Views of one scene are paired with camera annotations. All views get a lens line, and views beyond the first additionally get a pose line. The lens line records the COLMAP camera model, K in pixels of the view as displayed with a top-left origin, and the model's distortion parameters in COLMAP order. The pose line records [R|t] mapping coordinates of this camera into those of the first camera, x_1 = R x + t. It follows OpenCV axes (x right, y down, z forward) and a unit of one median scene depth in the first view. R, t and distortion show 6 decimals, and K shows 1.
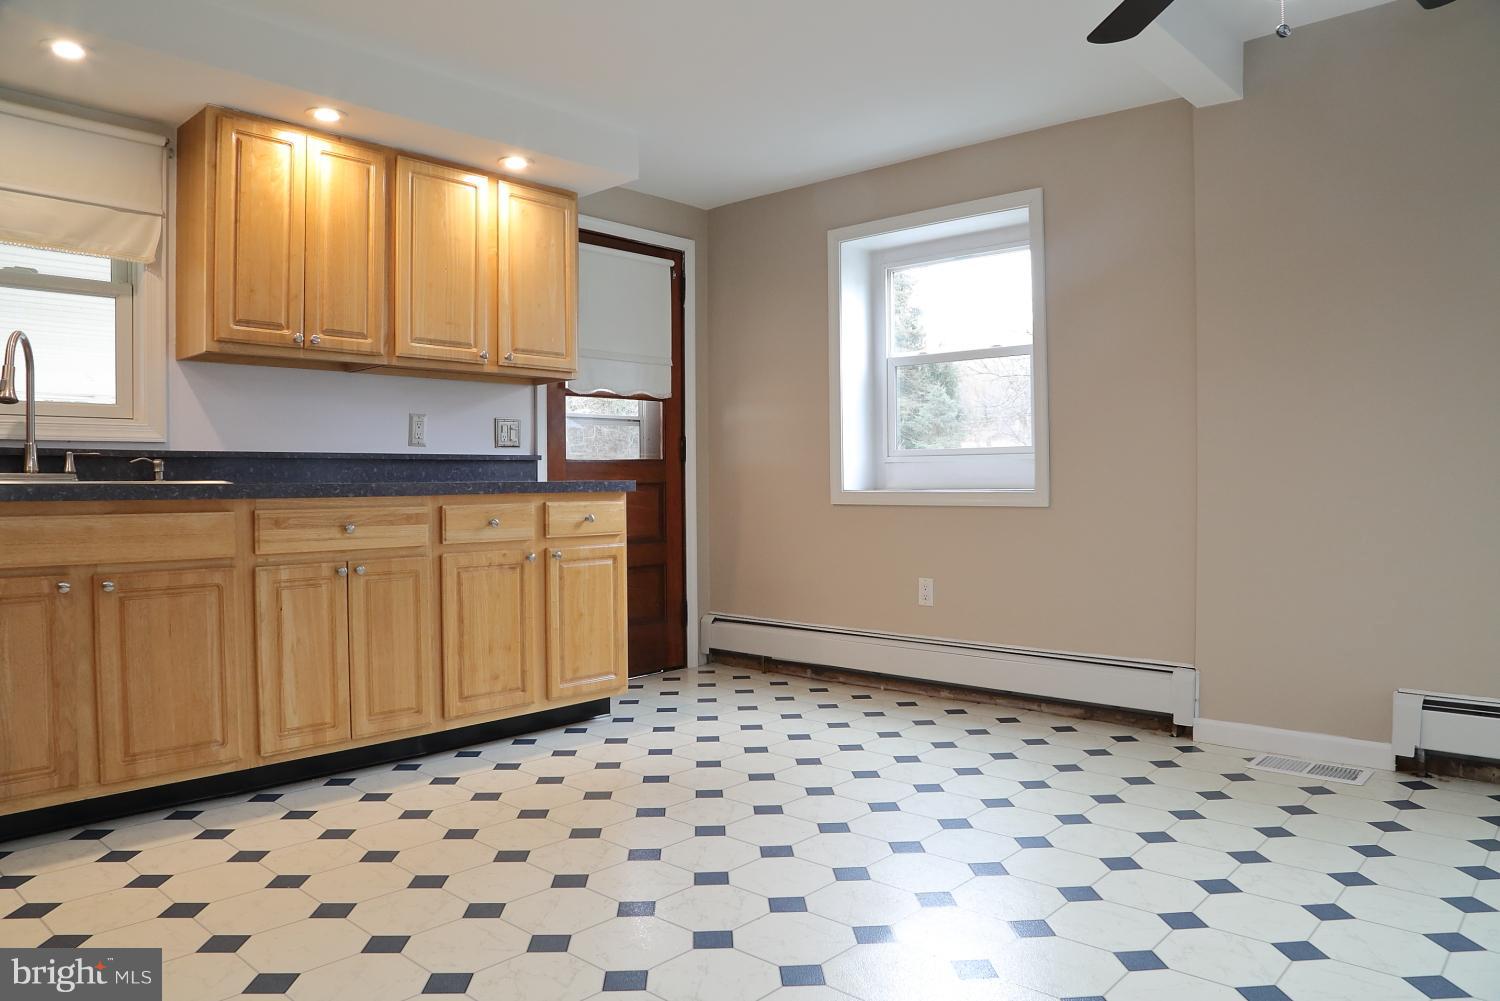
lens RADIAL K [[1053.2, 0, 750.0], [0, 1053.2, 500.5], [0, 0, 1]] dist [-0.061229, 0.003915]
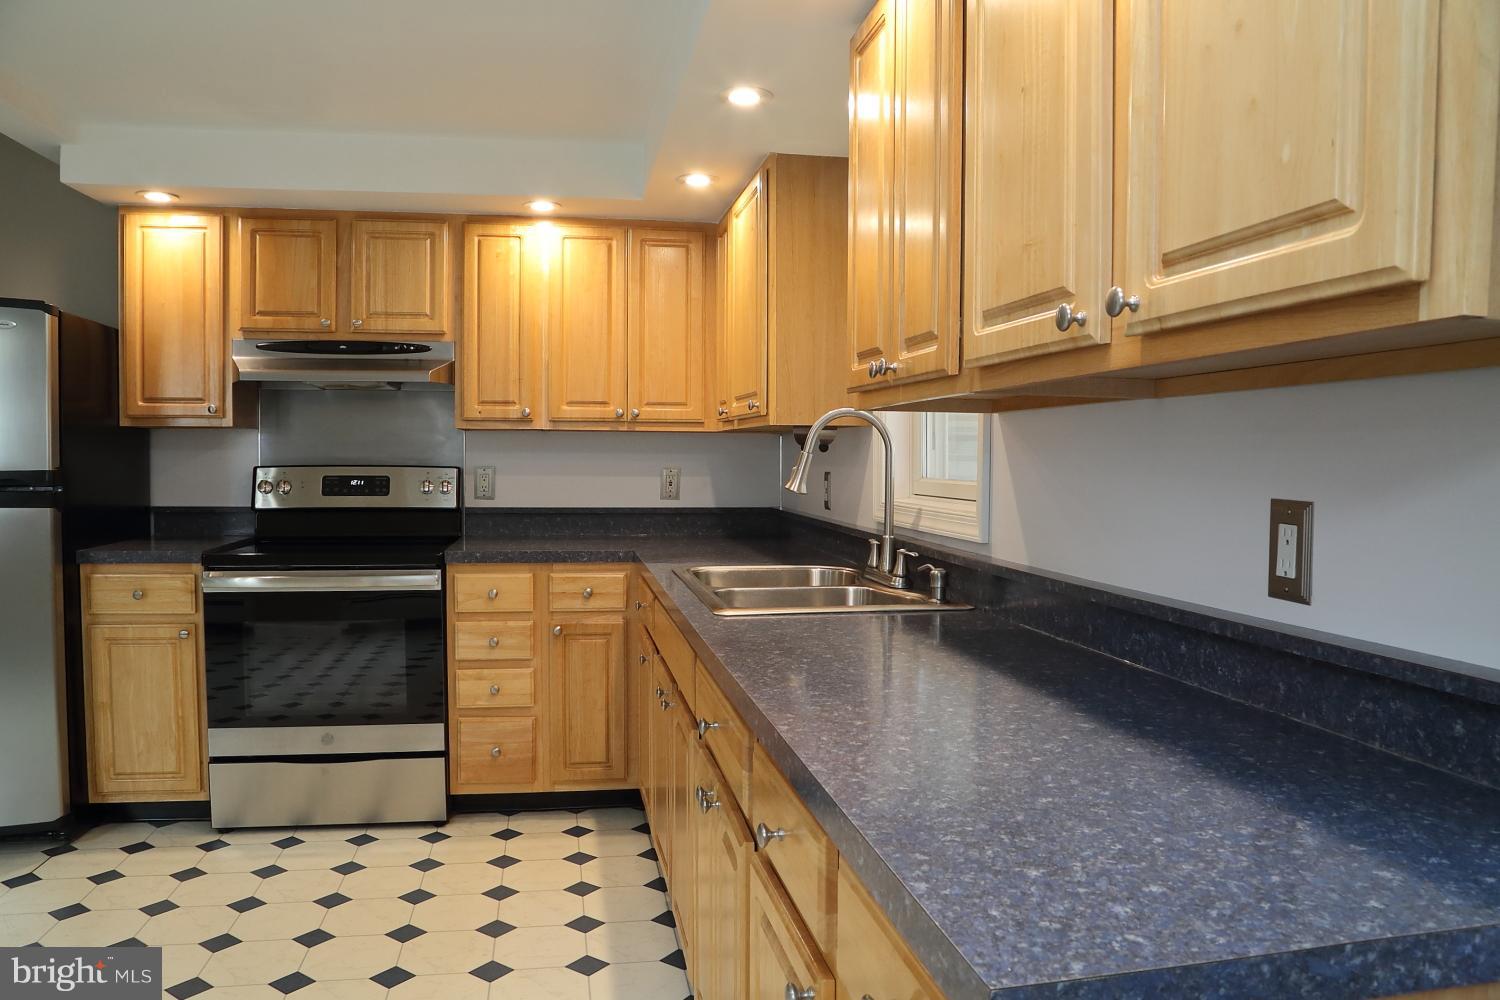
lens RADIAL K [[1053.2, 0, 750.0], [0, 1053.2, 500.0], [0, 0, 1]] dist [-0.061229, 0.003915]
pose [[-0.628018, 0.036359, -0.777349, 0.040500], [-0.016460, 0.998064, 0.059981, -0.114586], [0.778025, 0.050464, -0.626203, 1.234232]]
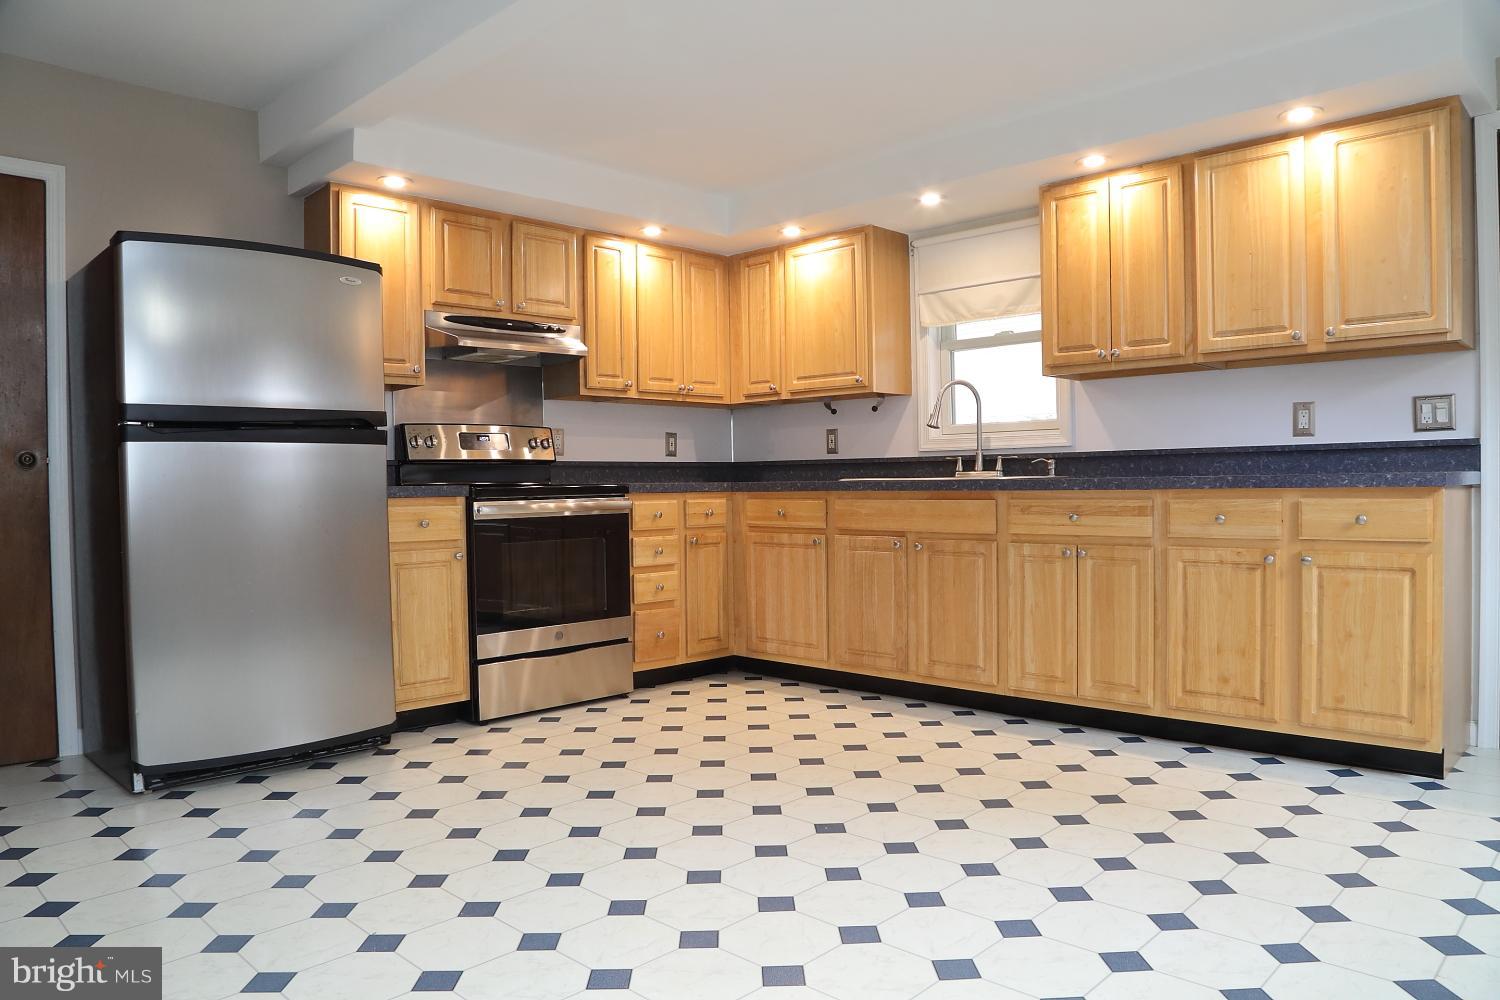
lens RADIAL K [[1053.2, 0, 750.0], [0, 1053.2, 500.0], [0, 0, 1]] dist [-0.061229, 0.003915]
pose [[-0.032542, 0.023871, -0.999185, 0.732718], [-0.002109, 0.999711, 0.023952, -0.017940], [0.999468, 0.002887, -0.032483, 0.612516]]
